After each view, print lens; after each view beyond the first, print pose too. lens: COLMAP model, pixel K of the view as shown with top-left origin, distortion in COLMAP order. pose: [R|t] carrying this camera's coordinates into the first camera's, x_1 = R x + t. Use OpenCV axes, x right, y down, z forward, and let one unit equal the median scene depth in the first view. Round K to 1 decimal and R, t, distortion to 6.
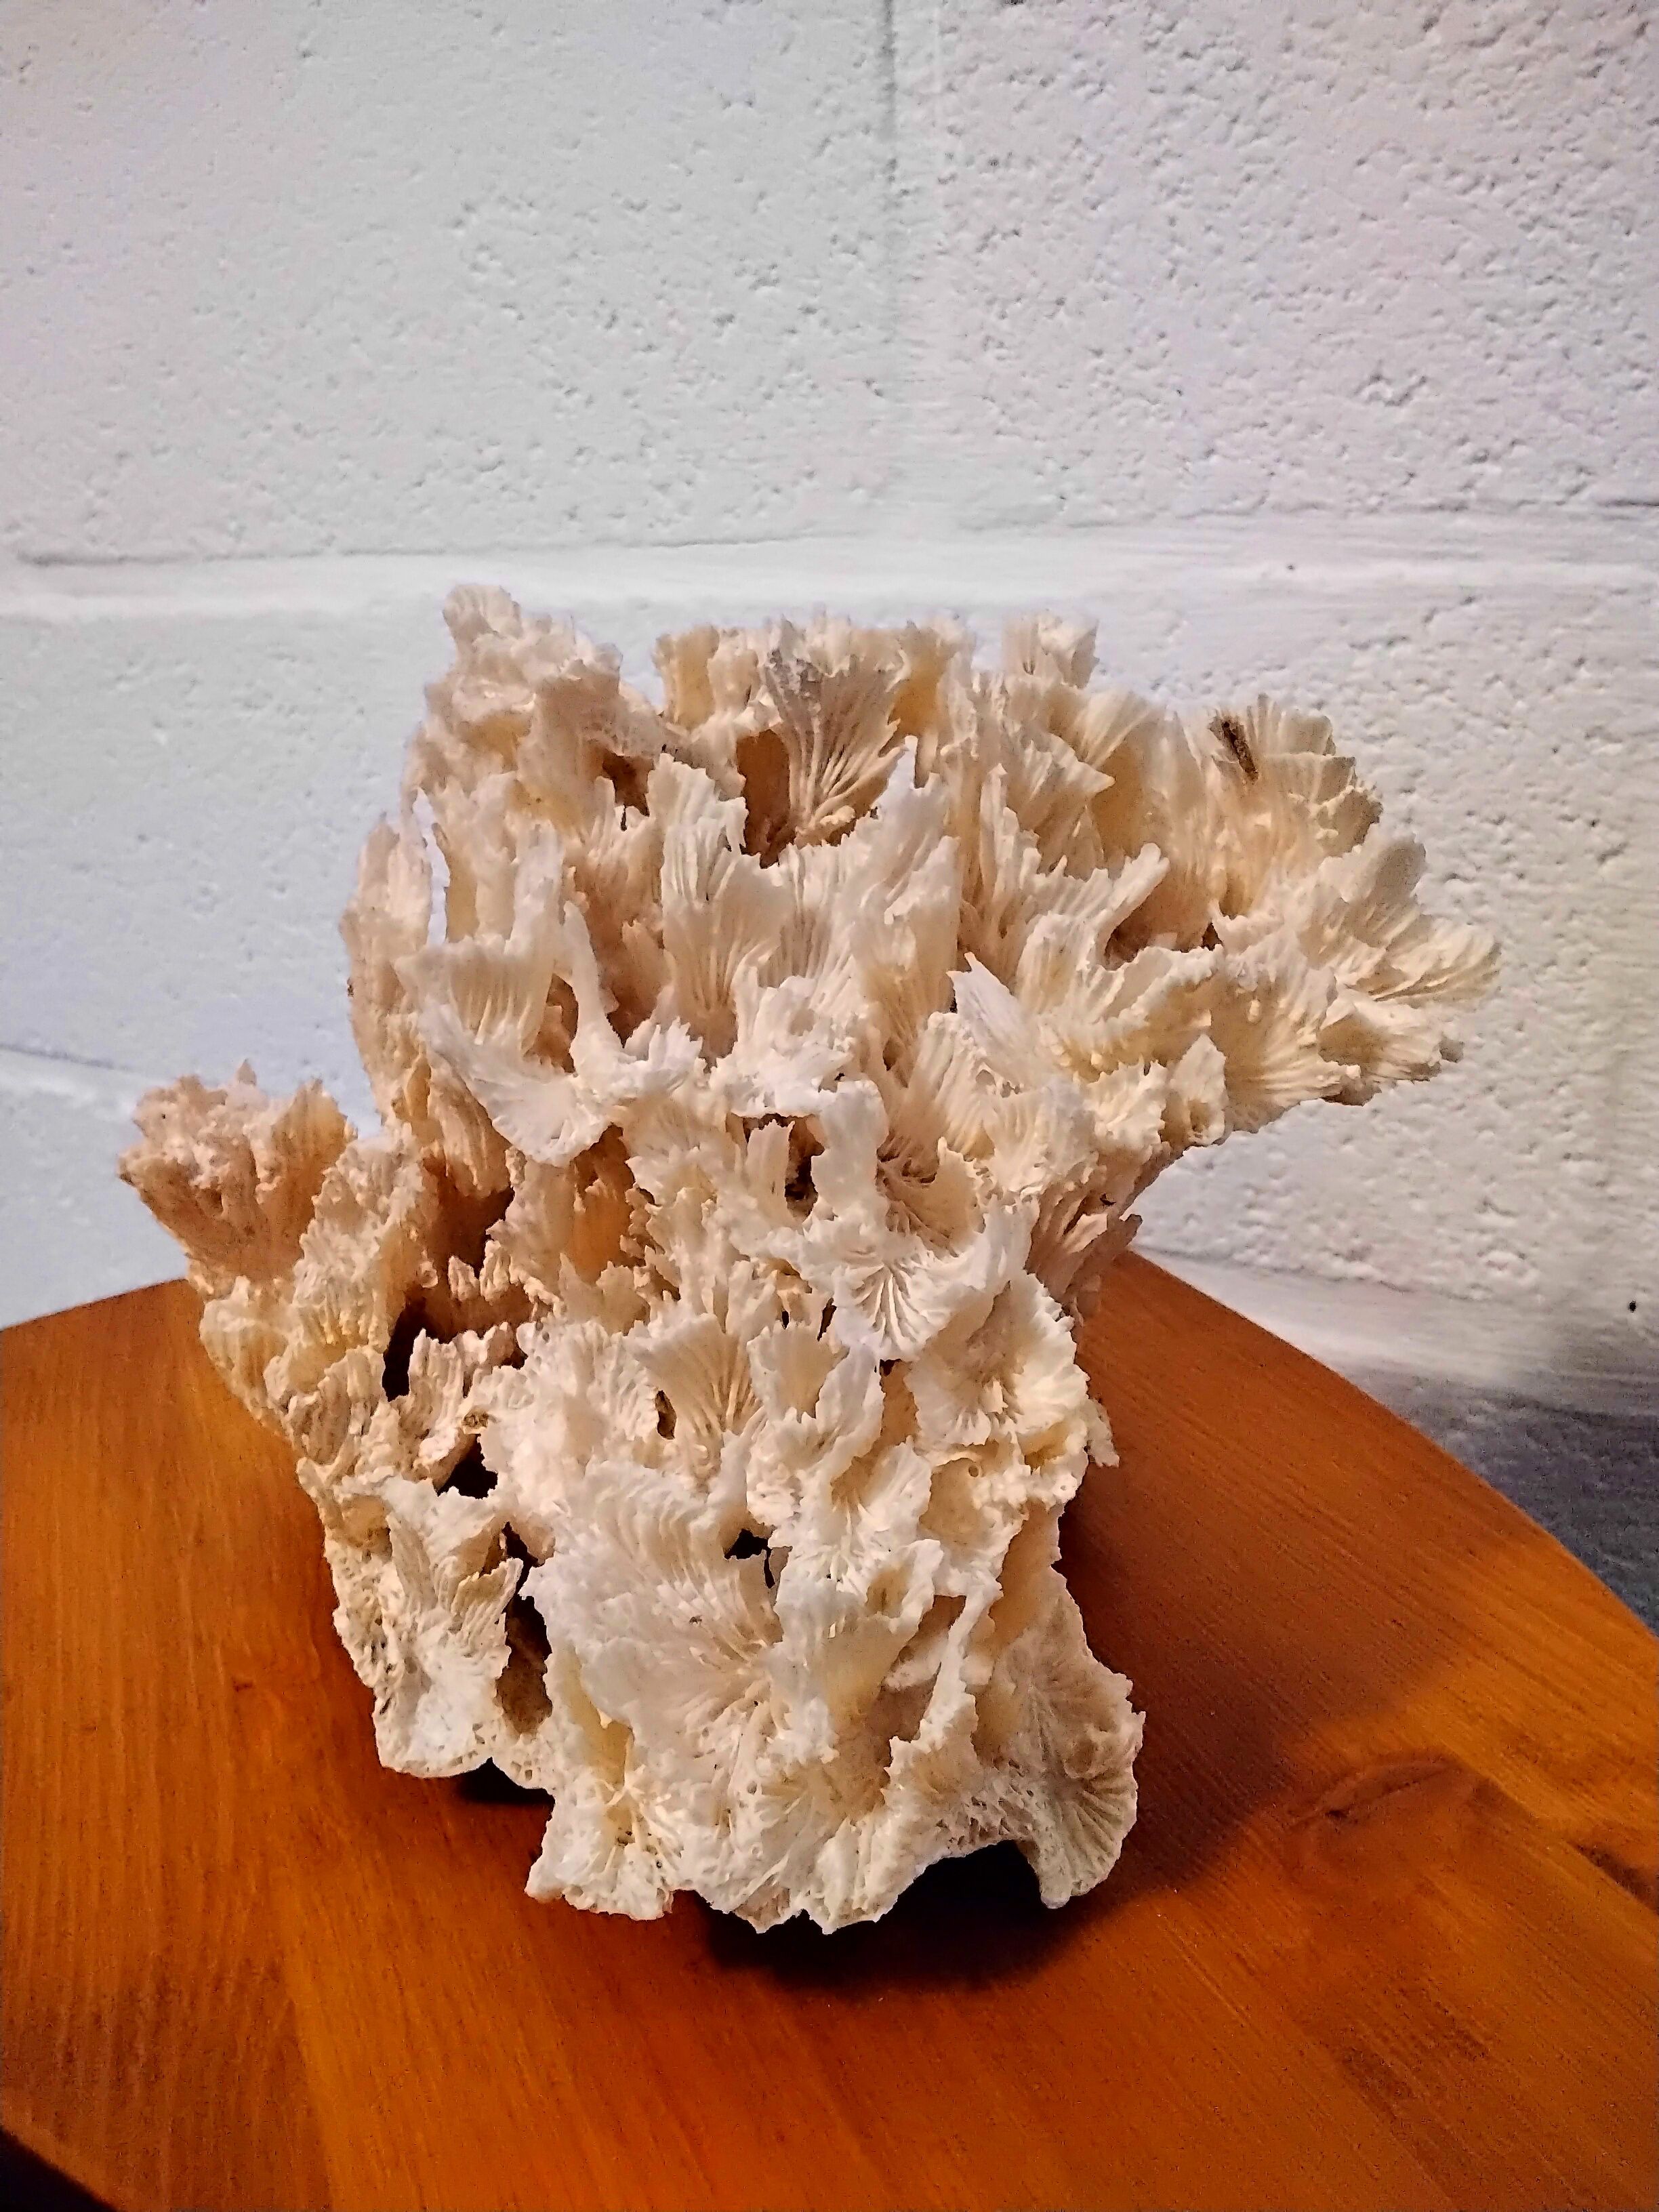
lens RADIAL K [[1800.6, 0, 815.5], [0, 1800.6, 1103.1], [0, 0, 1]] dist [0.039140, -0.123282]
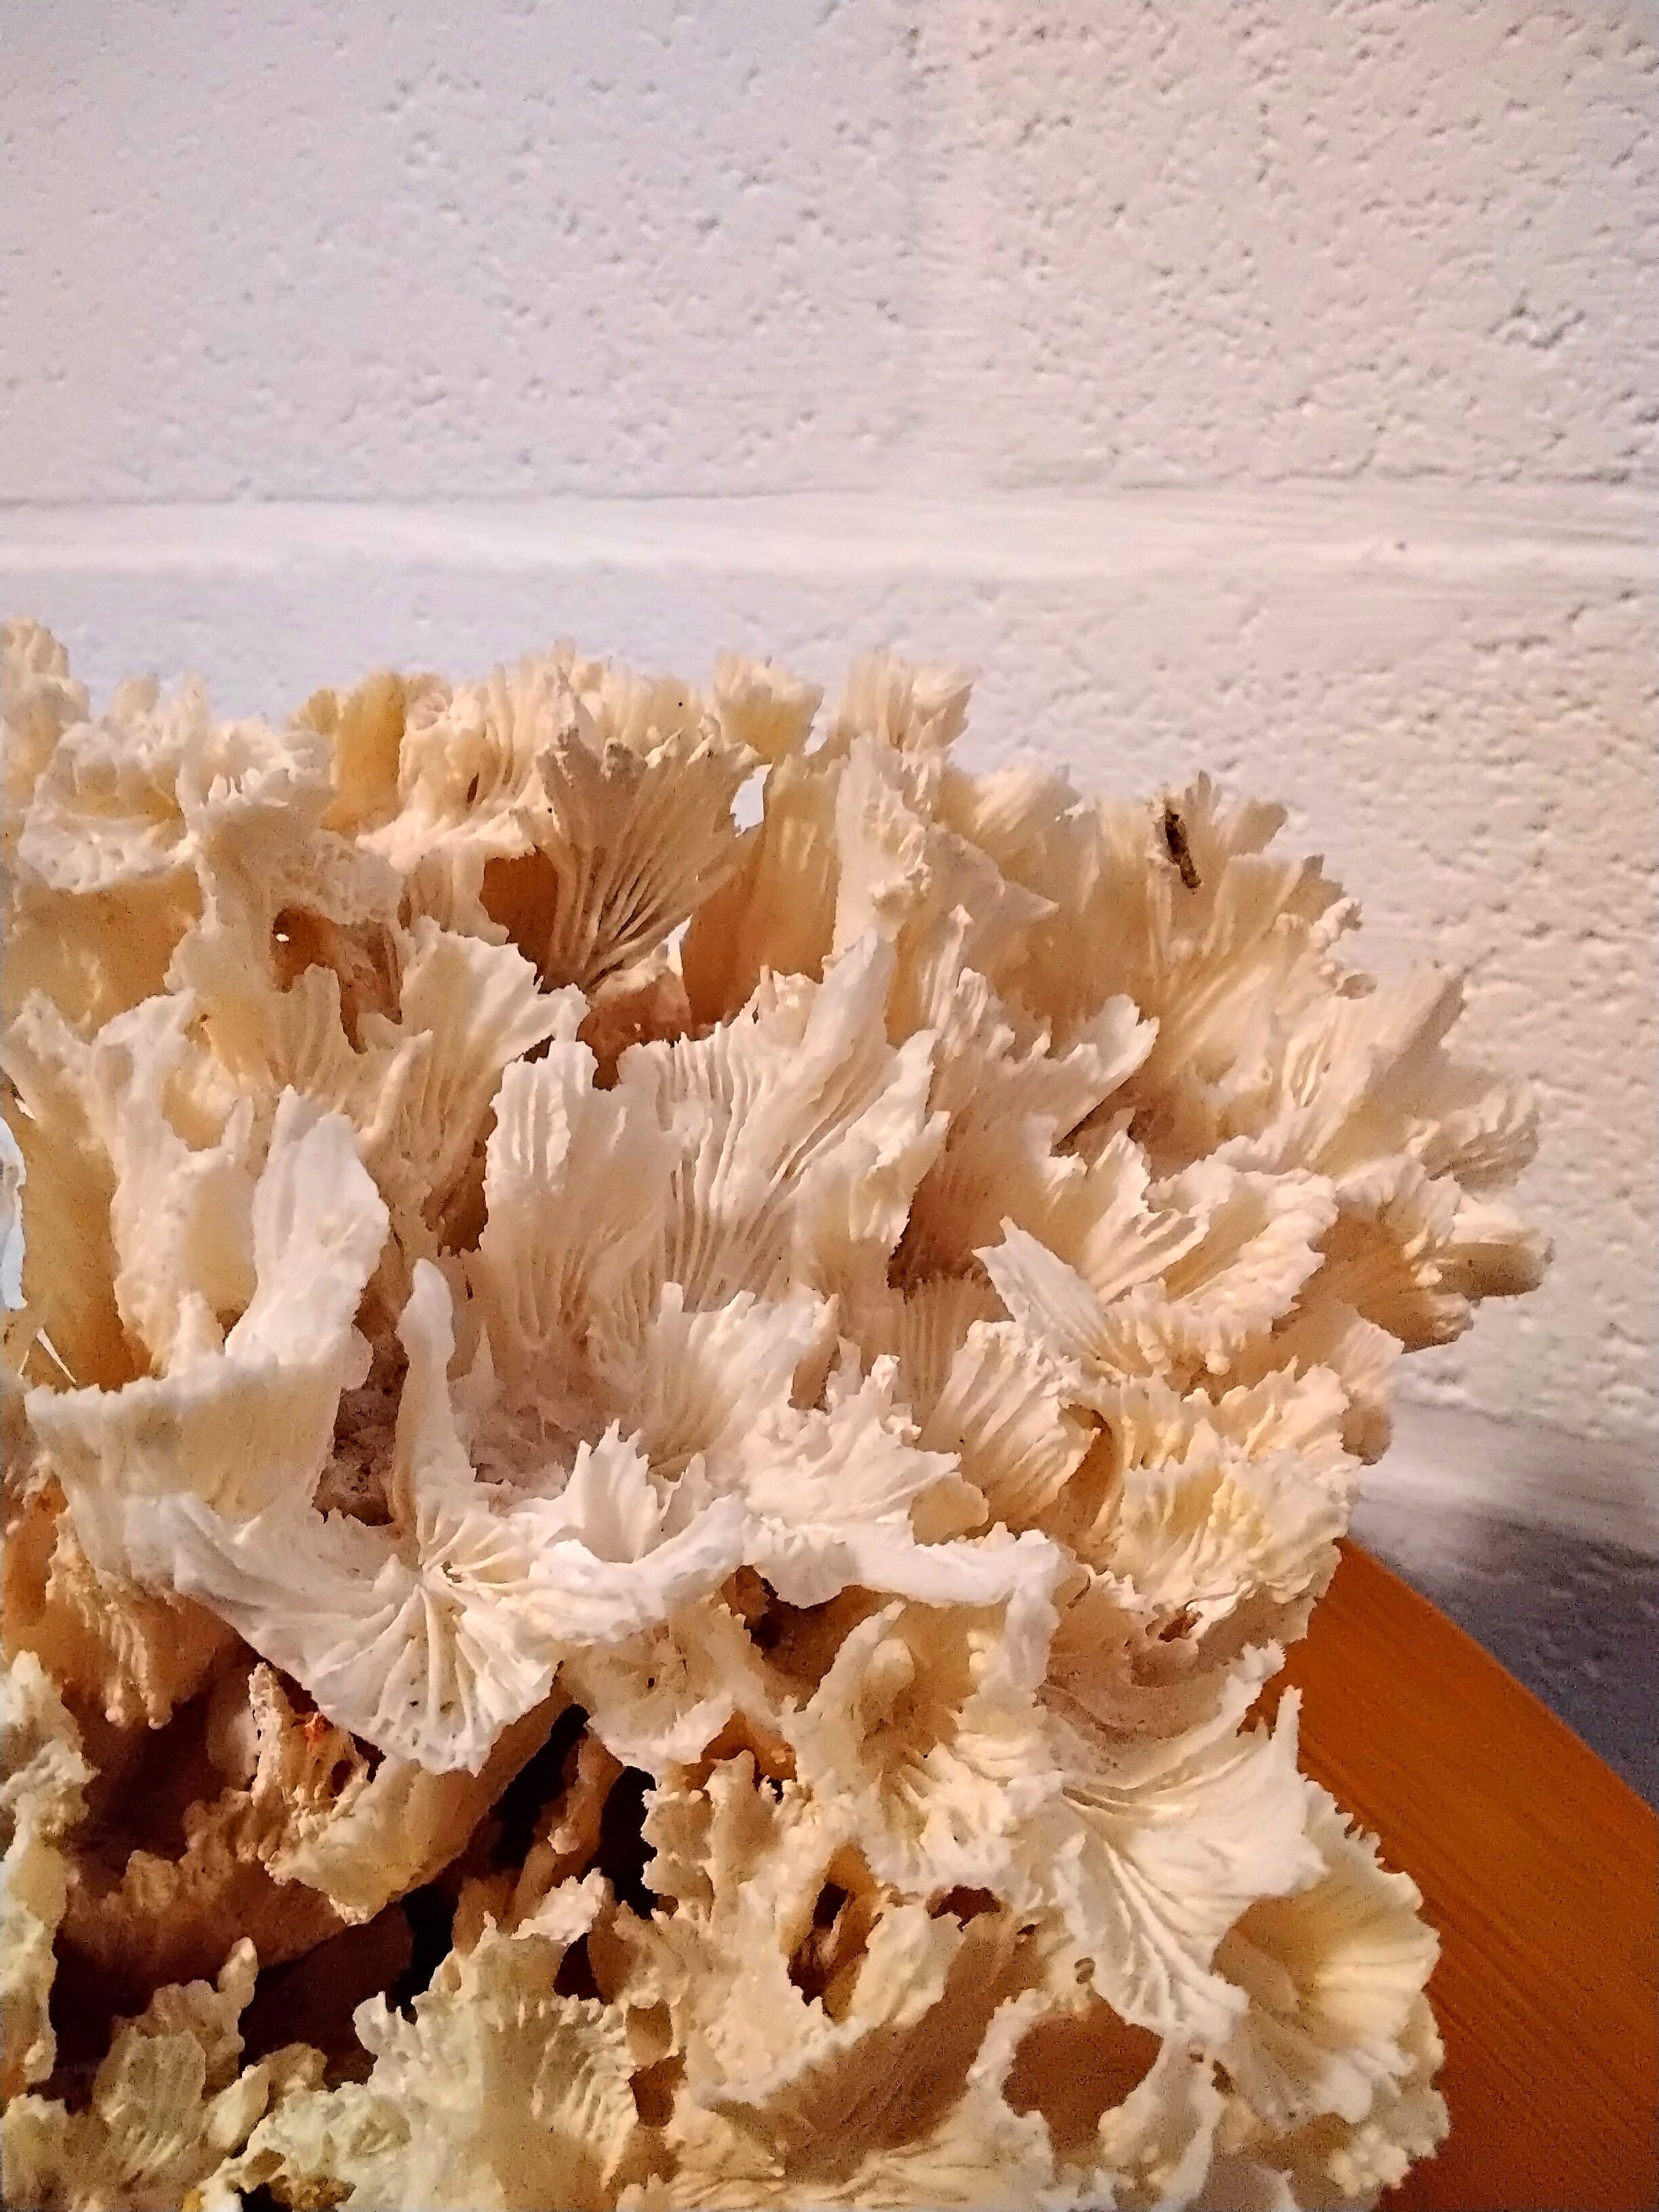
lens RADIAL K [[1800.6, 0, 800.3], [0, 1800.6, 1101.6], [0, 0, 1]] dist [0.039140, -0.123282]
pose [[0.999852, 0.015215, -0.007981, 0.005761], [-0.014873, 0.999033, 0.041373, -0.079116], [0.008603, -0.041248, 0.999112, 0.184587]]
